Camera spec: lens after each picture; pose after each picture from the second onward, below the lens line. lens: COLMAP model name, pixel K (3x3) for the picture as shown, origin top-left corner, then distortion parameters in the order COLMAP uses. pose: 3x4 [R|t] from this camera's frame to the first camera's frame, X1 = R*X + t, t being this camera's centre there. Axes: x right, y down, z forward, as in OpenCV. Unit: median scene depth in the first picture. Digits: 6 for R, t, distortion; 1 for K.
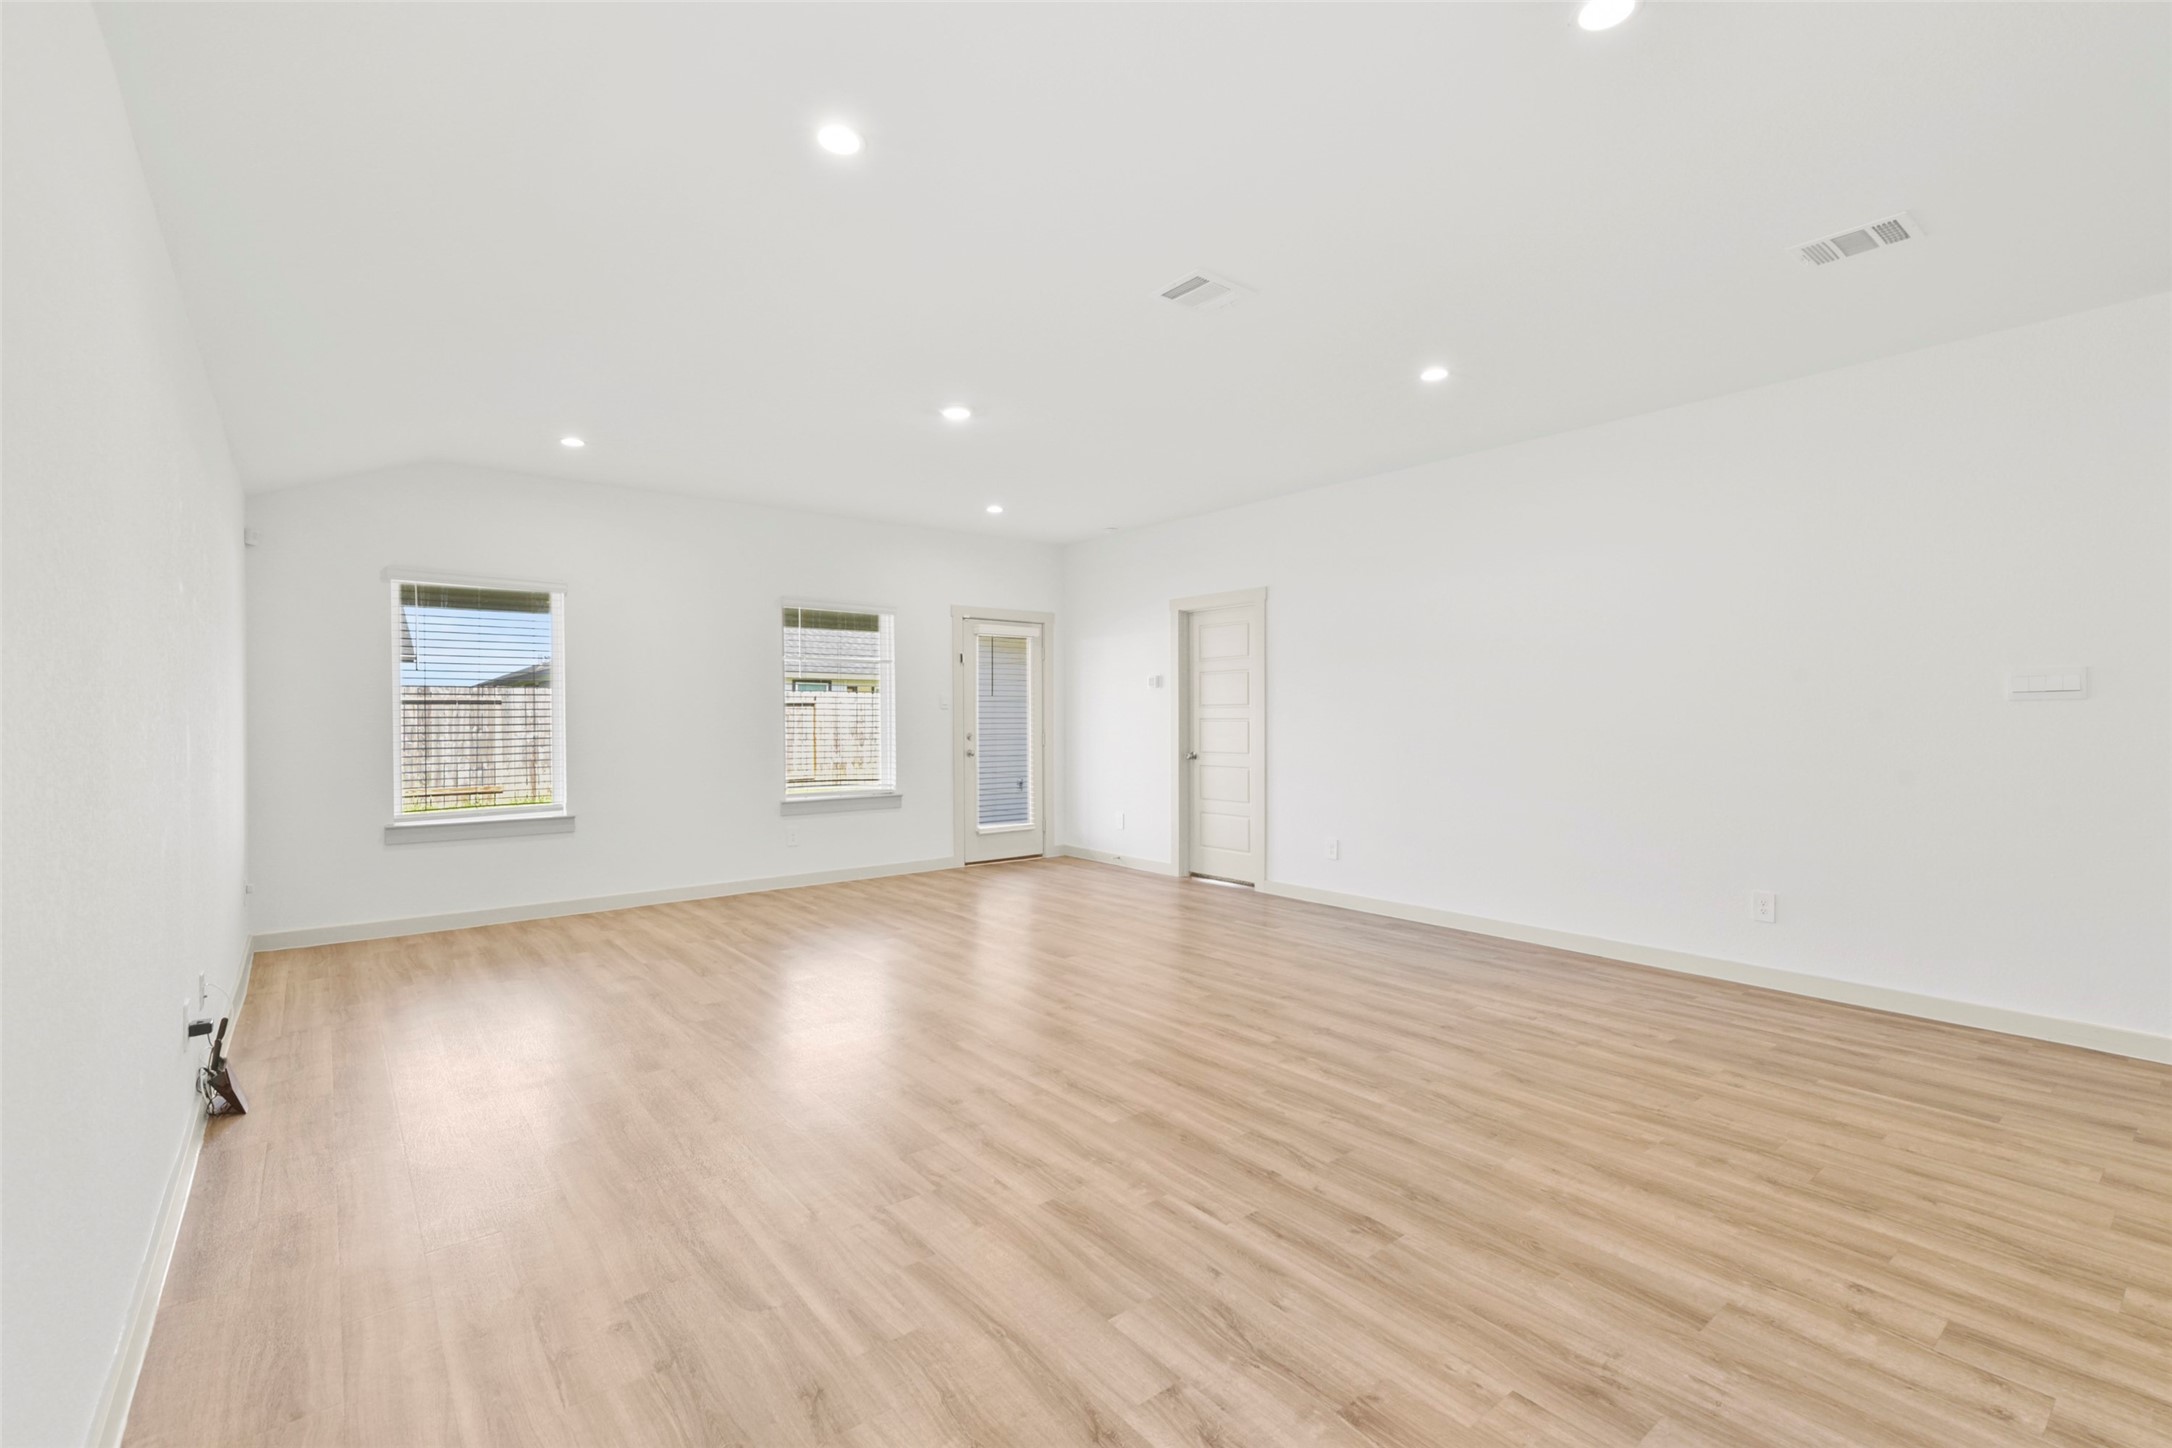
lens RADIAL K [[961.6, 0, 1084.9], [0, 961.6, 731.6], [0, 0, 1]] dist [0.004668, 0.000112]
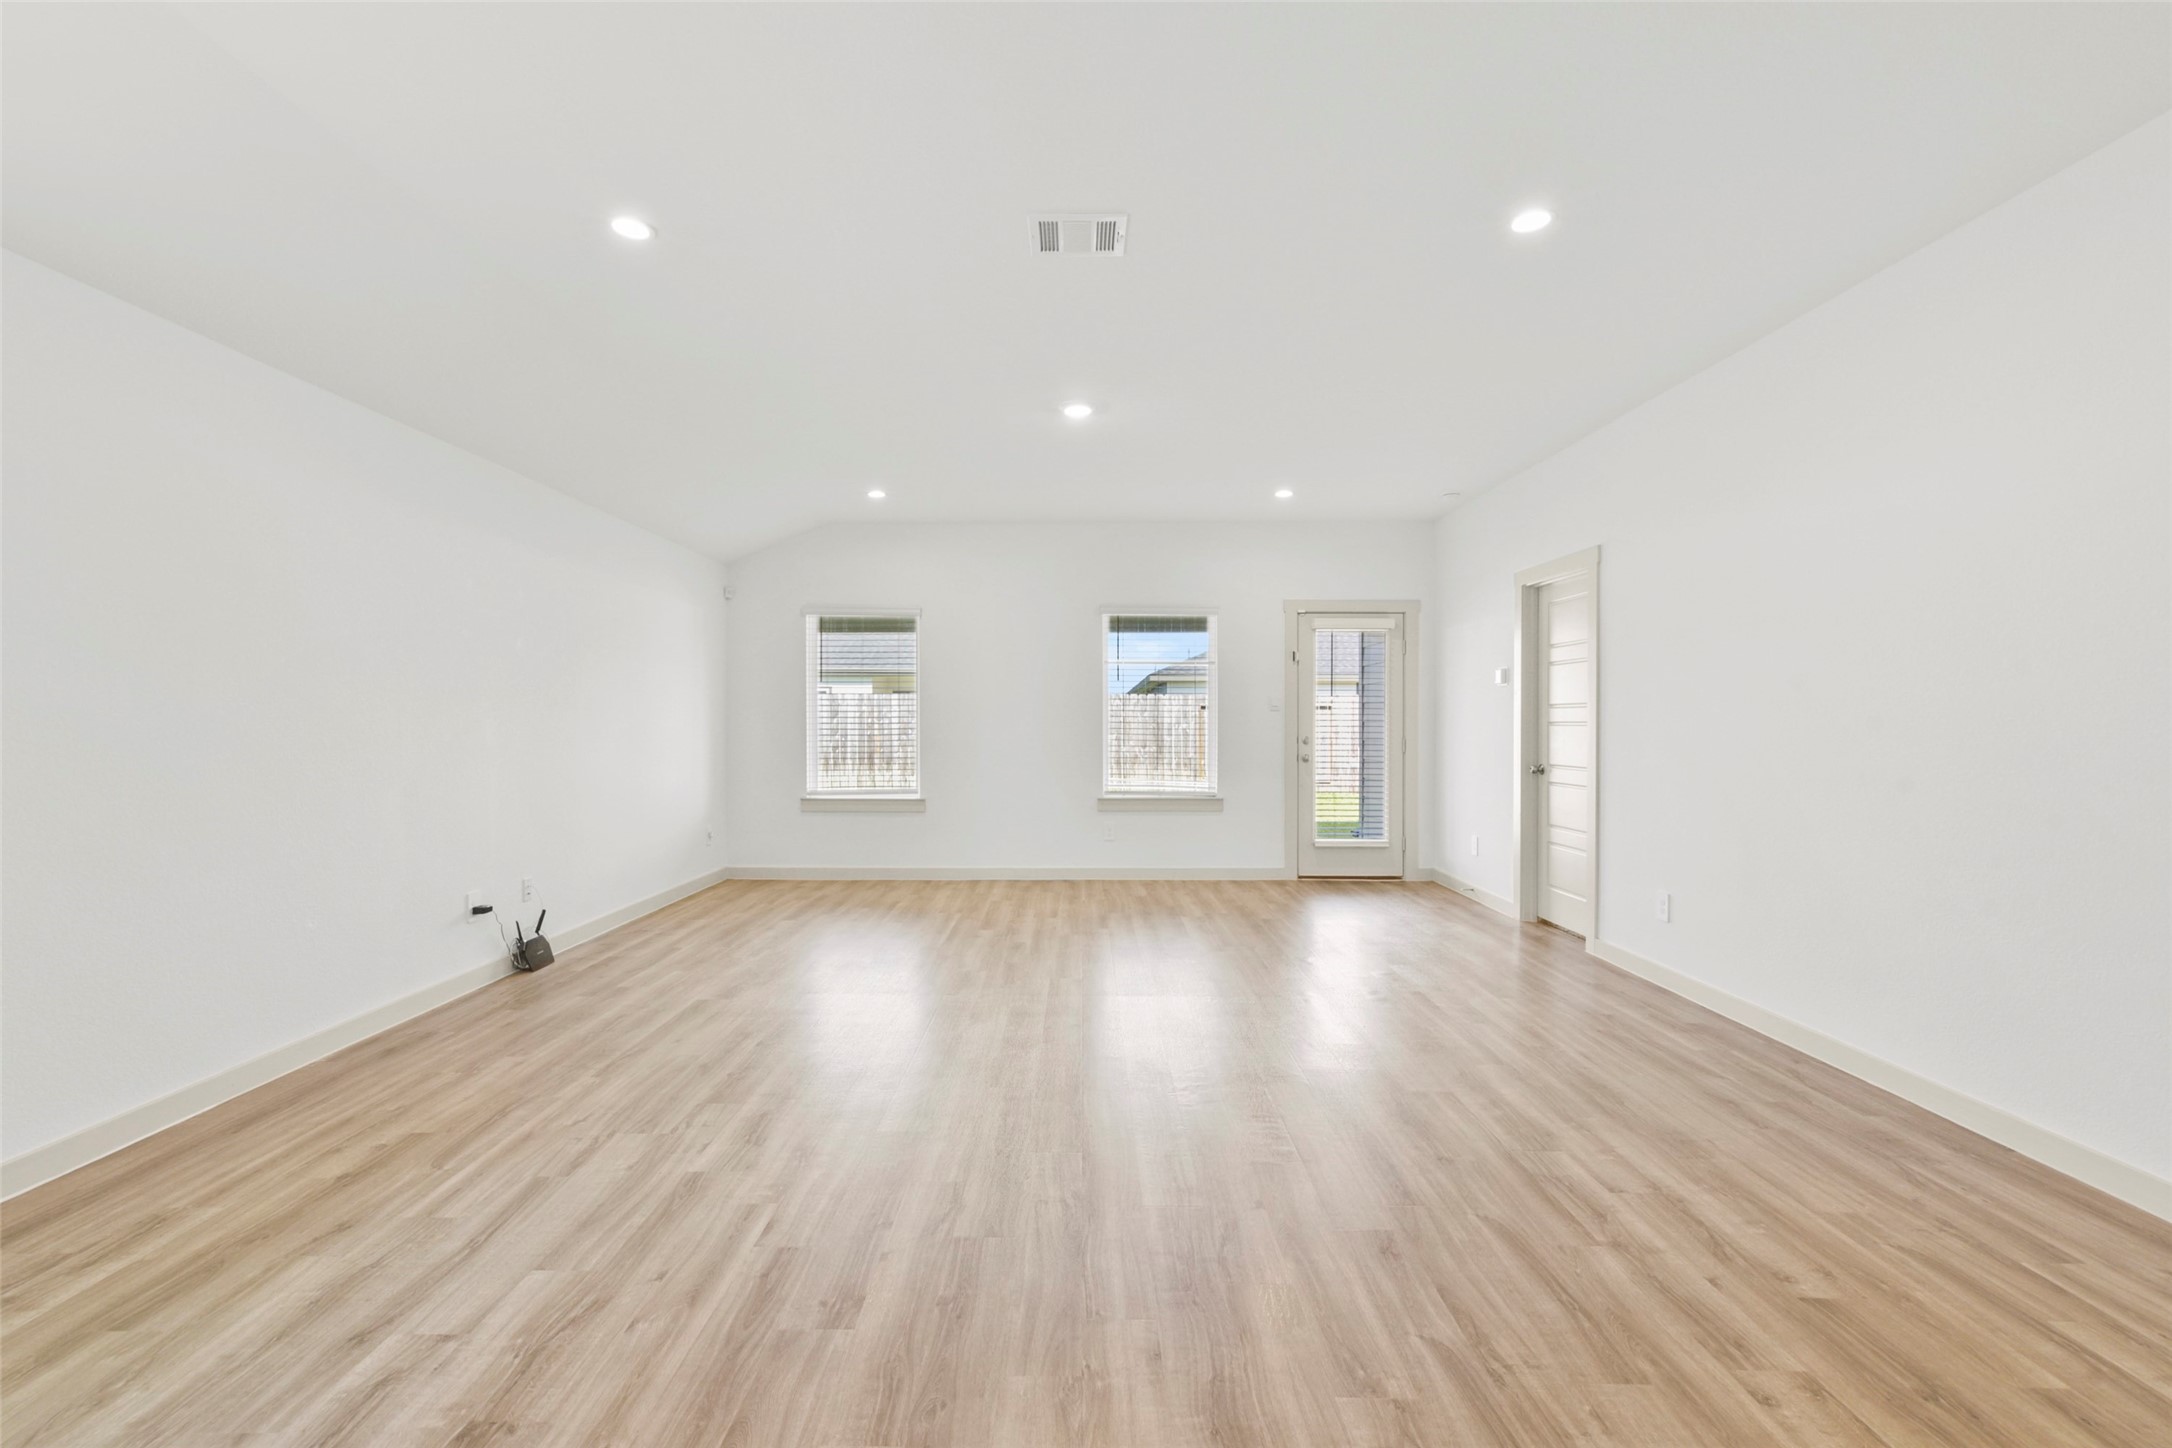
lens RADIAL K [[961.6, 0, 1069.8], [0, 961.6, 738.2], [0, 0, 1]] dist [0.004668, 0.000112]
pose [[0.771536, 0.015957, -0.635985, 0.646144], [-0.014826, 0.999865, 0.007102, -0.000450], [0.636013, 0.003949, 0.771669, 0.303728]]
